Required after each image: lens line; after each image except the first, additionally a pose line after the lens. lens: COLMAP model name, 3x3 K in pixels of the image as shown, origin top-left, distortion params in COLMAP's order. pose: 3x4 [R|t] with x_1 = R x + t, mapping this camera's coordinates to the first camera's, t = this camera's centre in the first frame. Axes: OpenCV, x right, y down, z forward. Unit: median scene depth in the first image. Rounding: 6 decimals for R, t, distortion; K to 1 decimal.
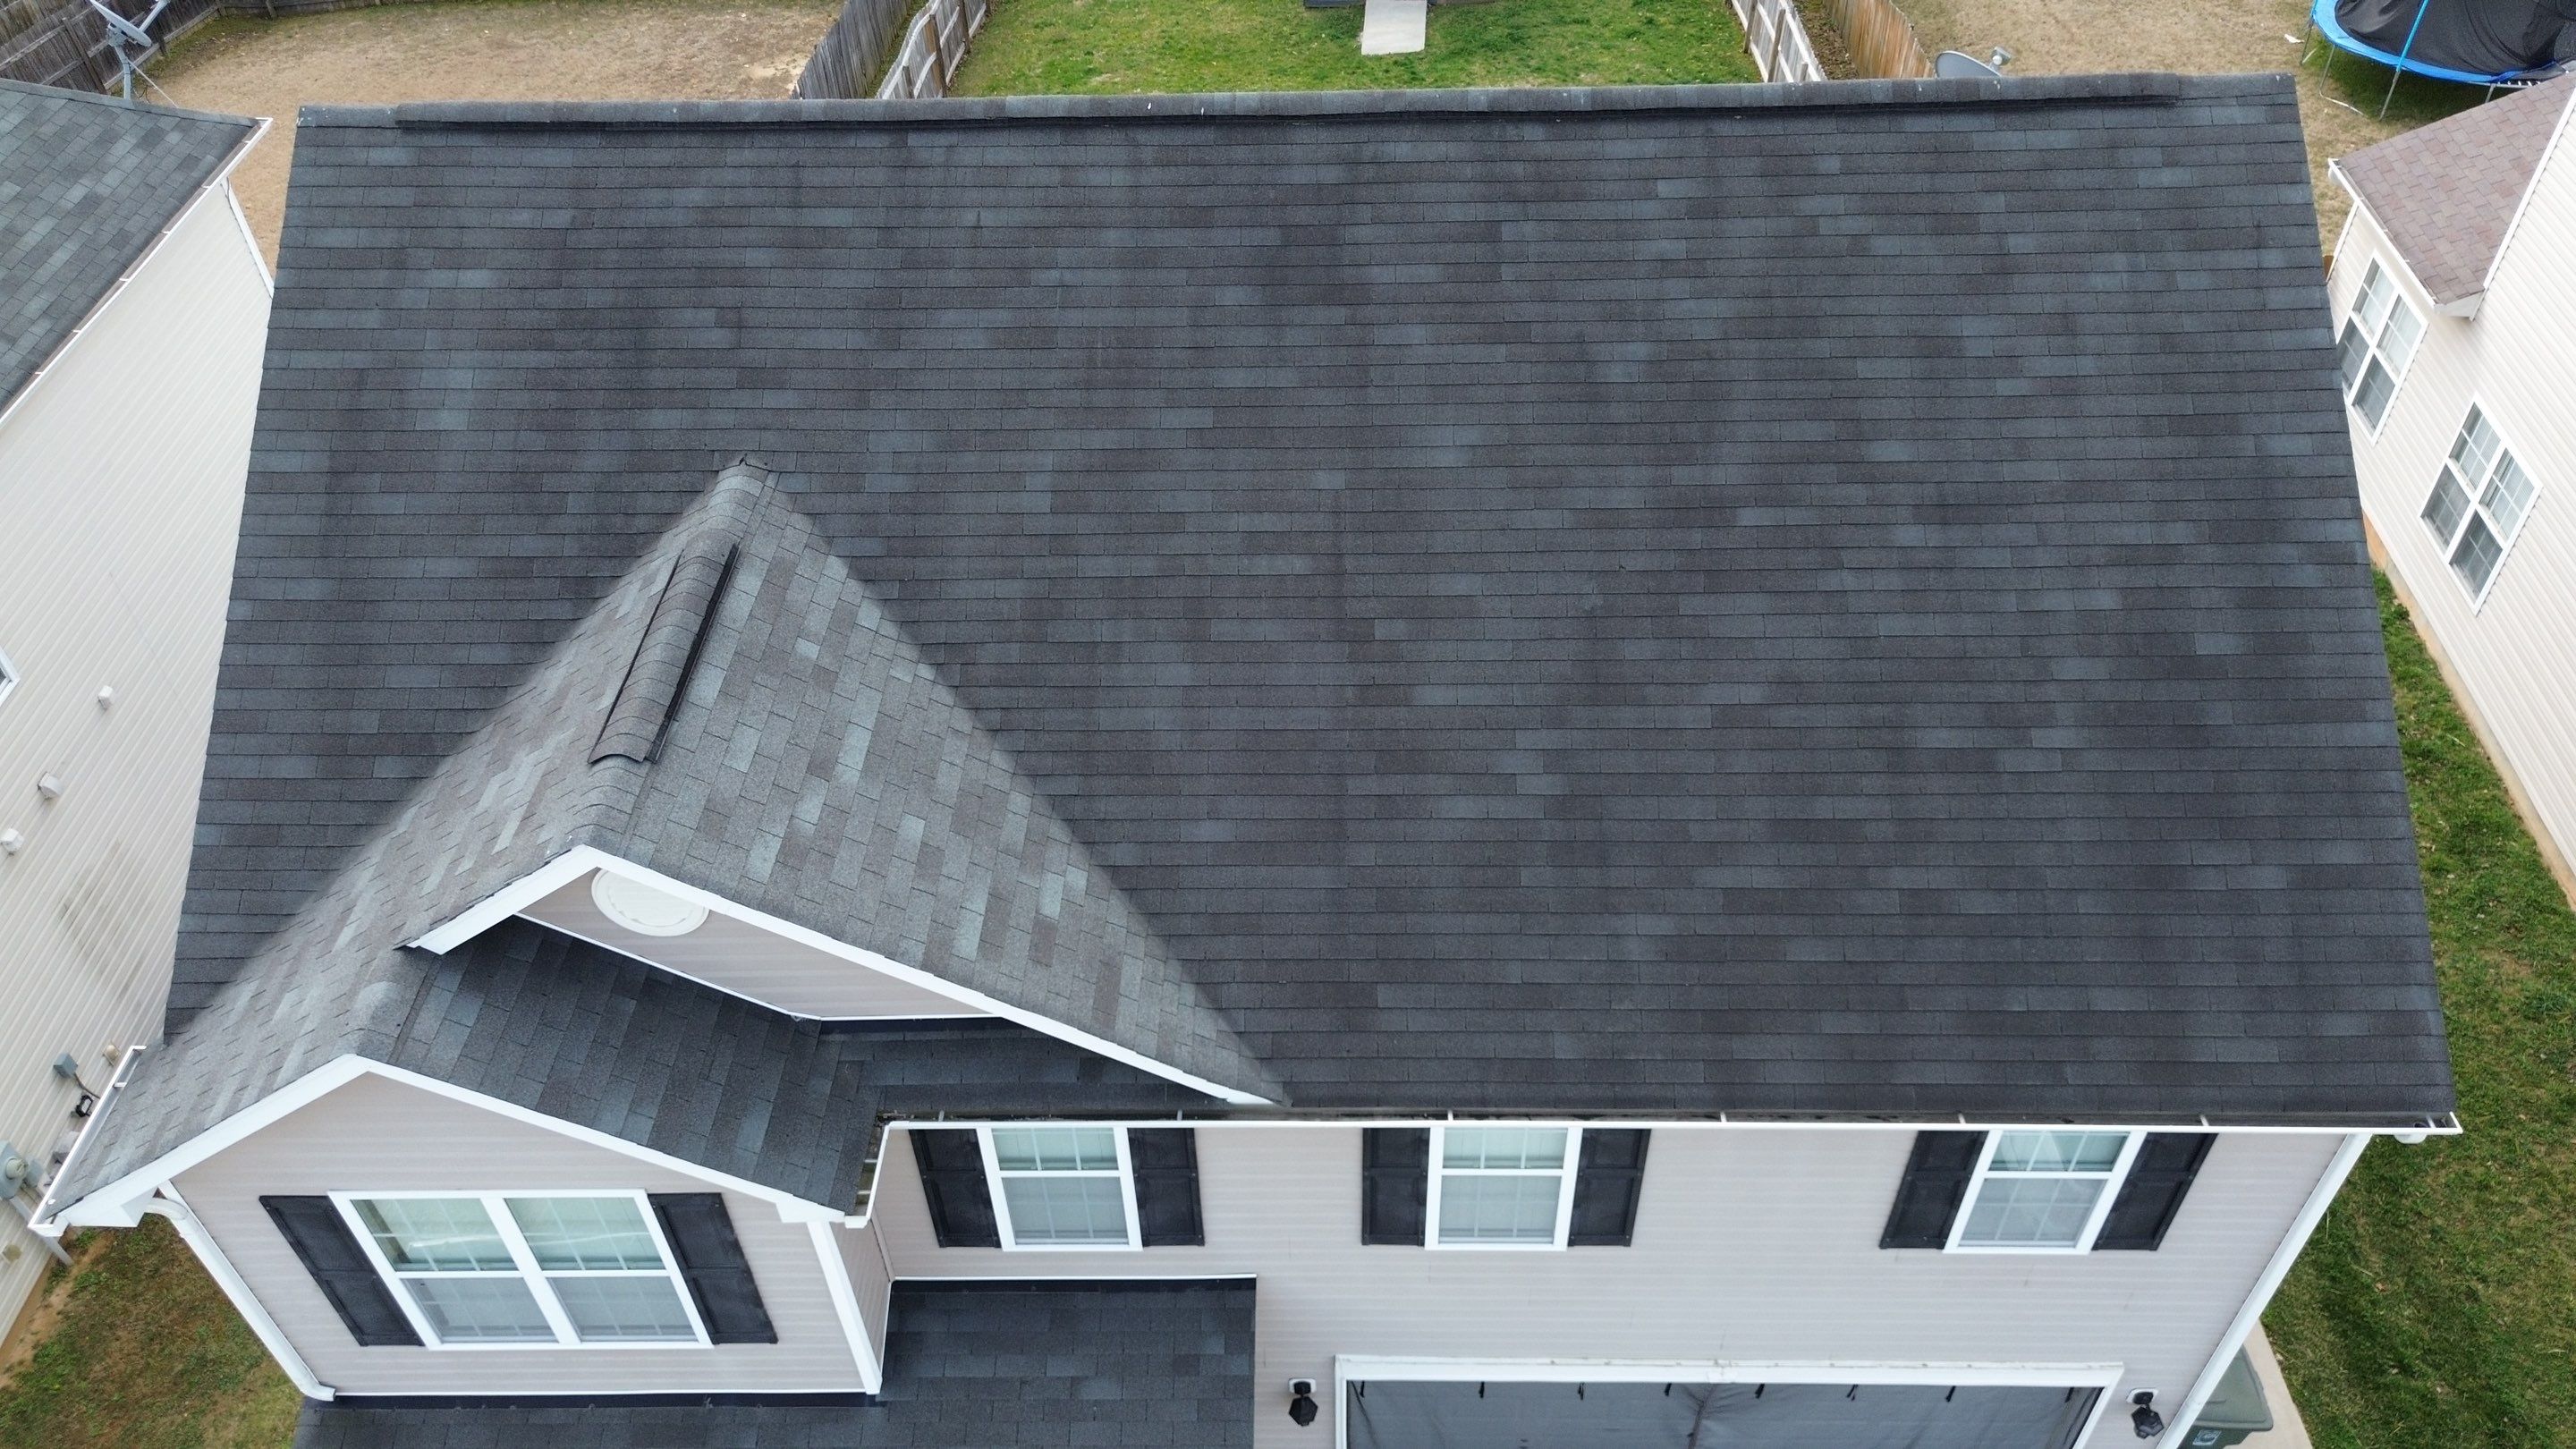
lens RADIAL K [[1895.9, 0, 1288.0], [0, 1895.9, 724.5], [0, 0, 1]] dist [0.028121, -0.002958]
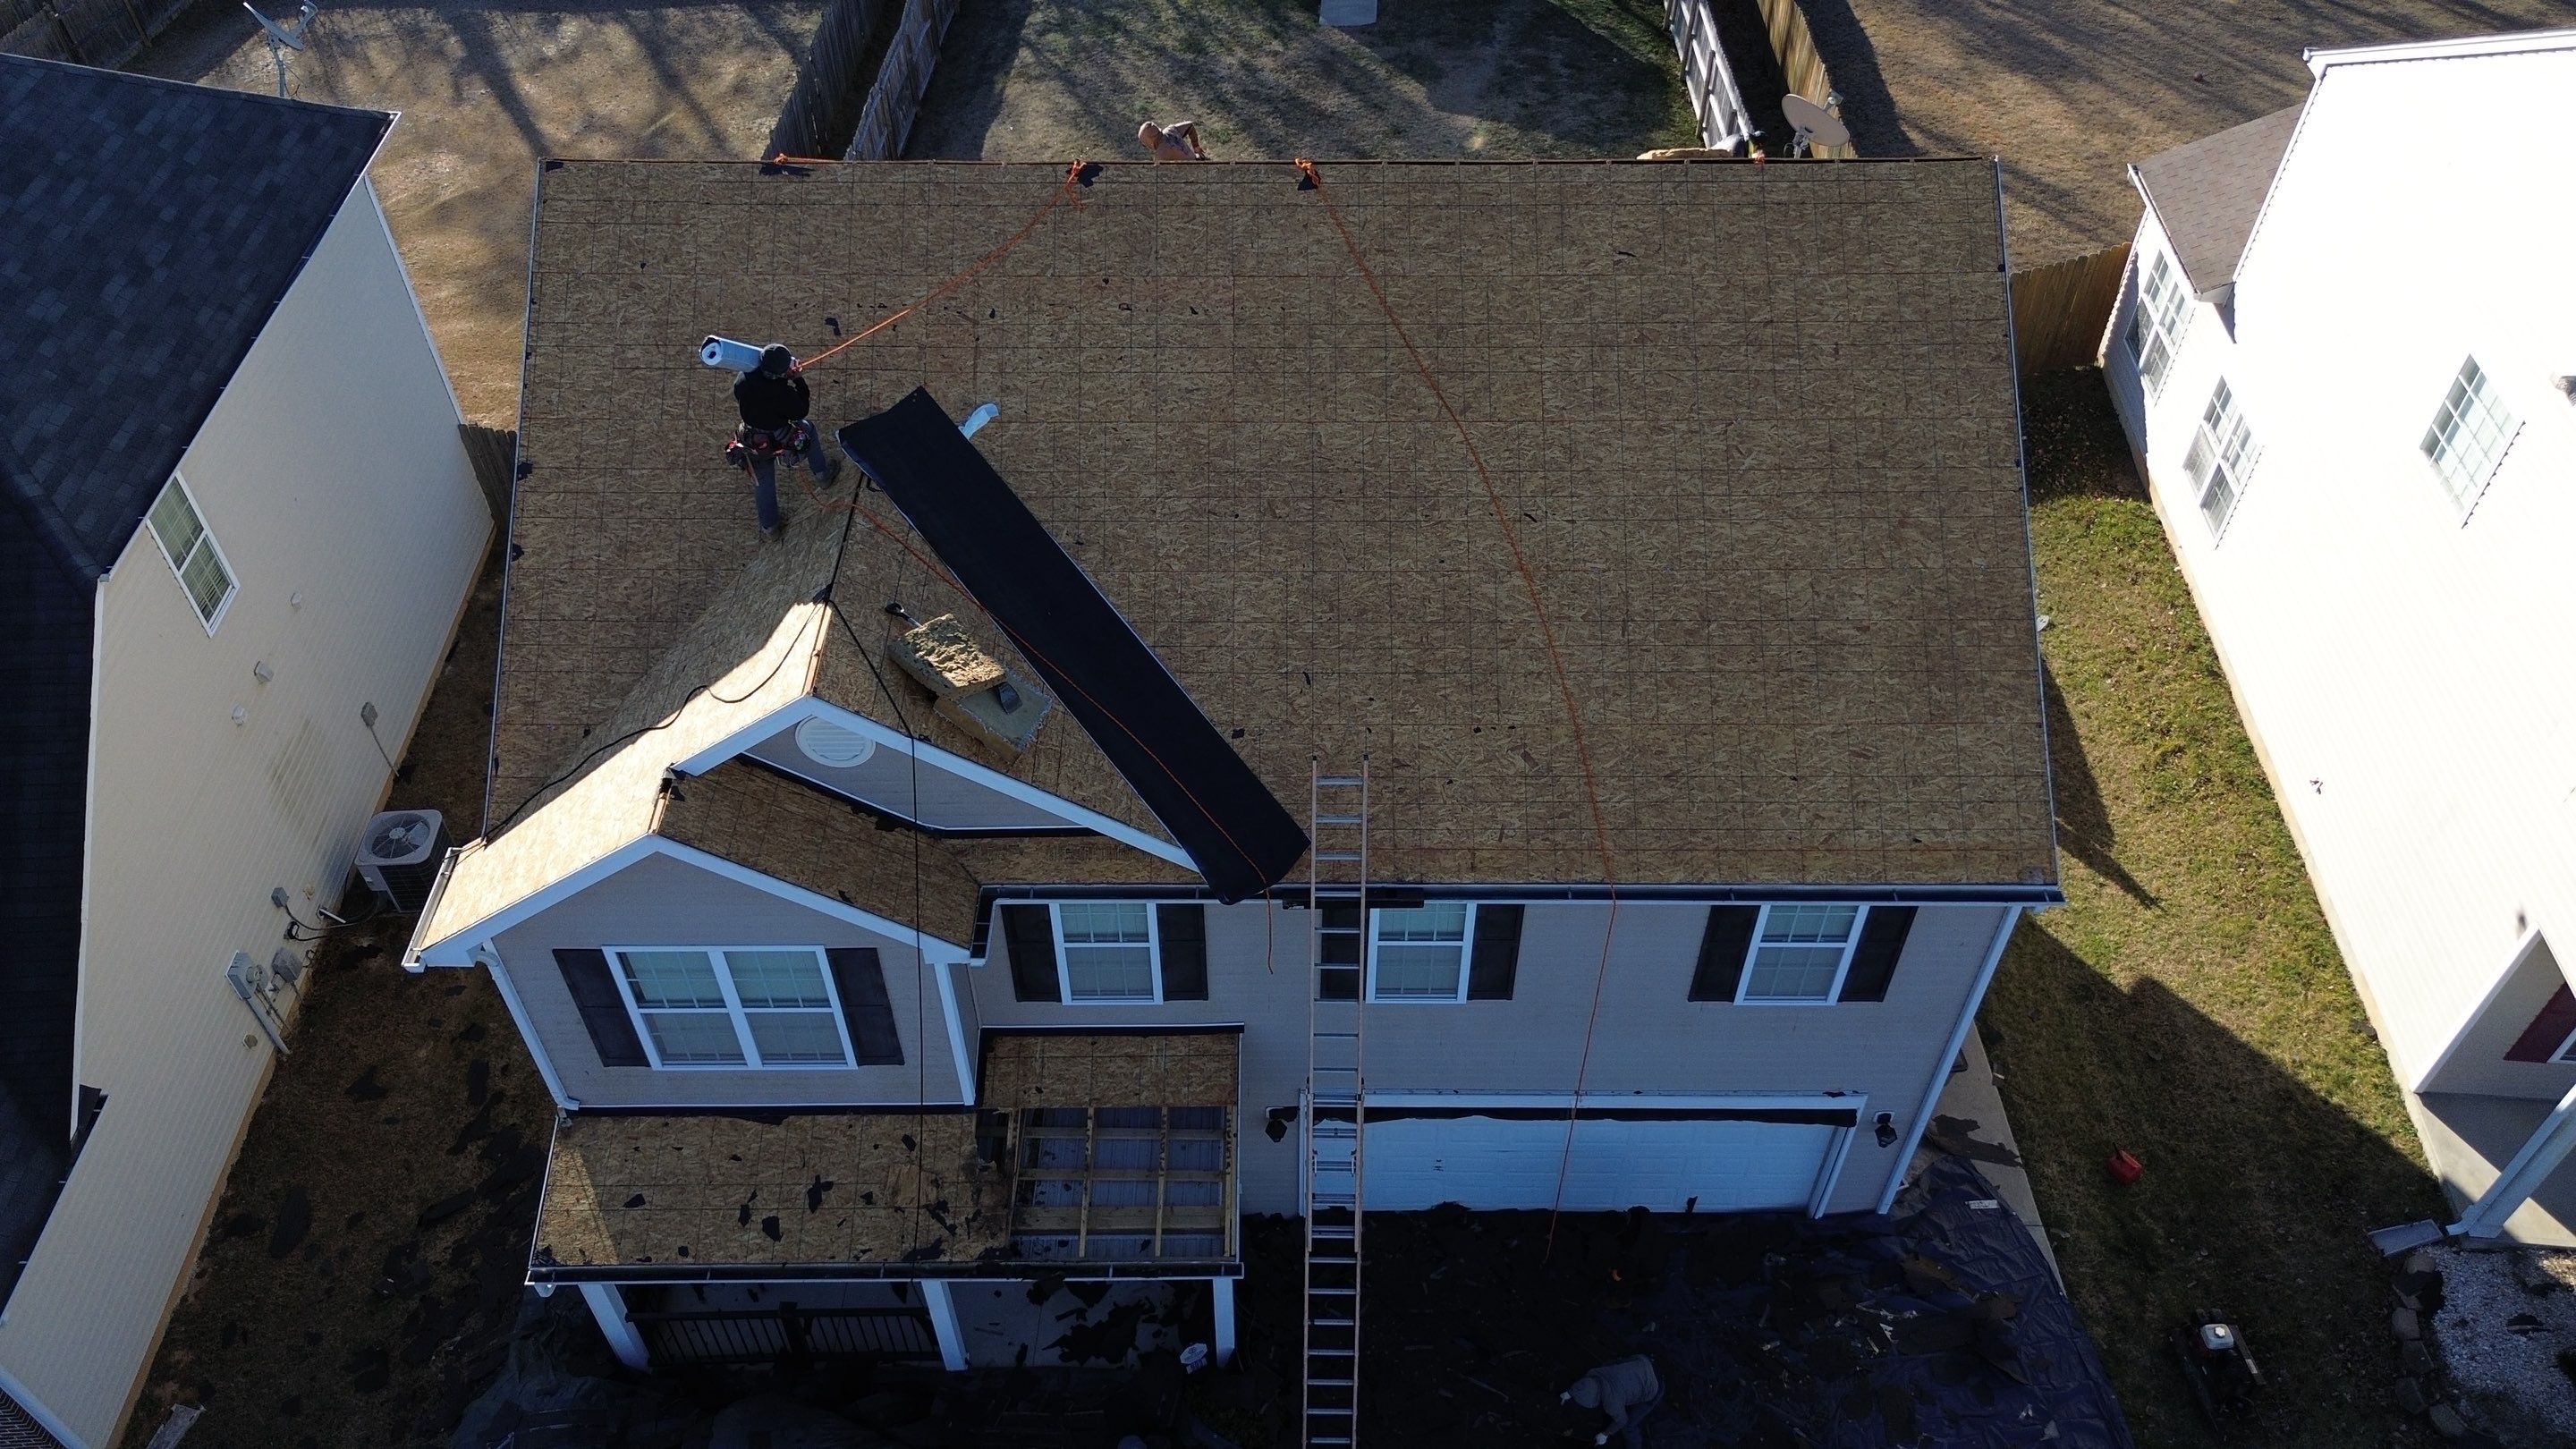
lens RADIAL K [[2014.1, 0, 1288.0], [0, 2014.1, 724.5], [0, 0, 1]] dist [0.059295, -0.000443]
pose [[0.999590, 0.004690, 0.028242, -0.028660], [-0.005836, 0.999157, 0.040633, 0.011377], [-0.028028, -0.040781, 0.998775, -0.479164]]
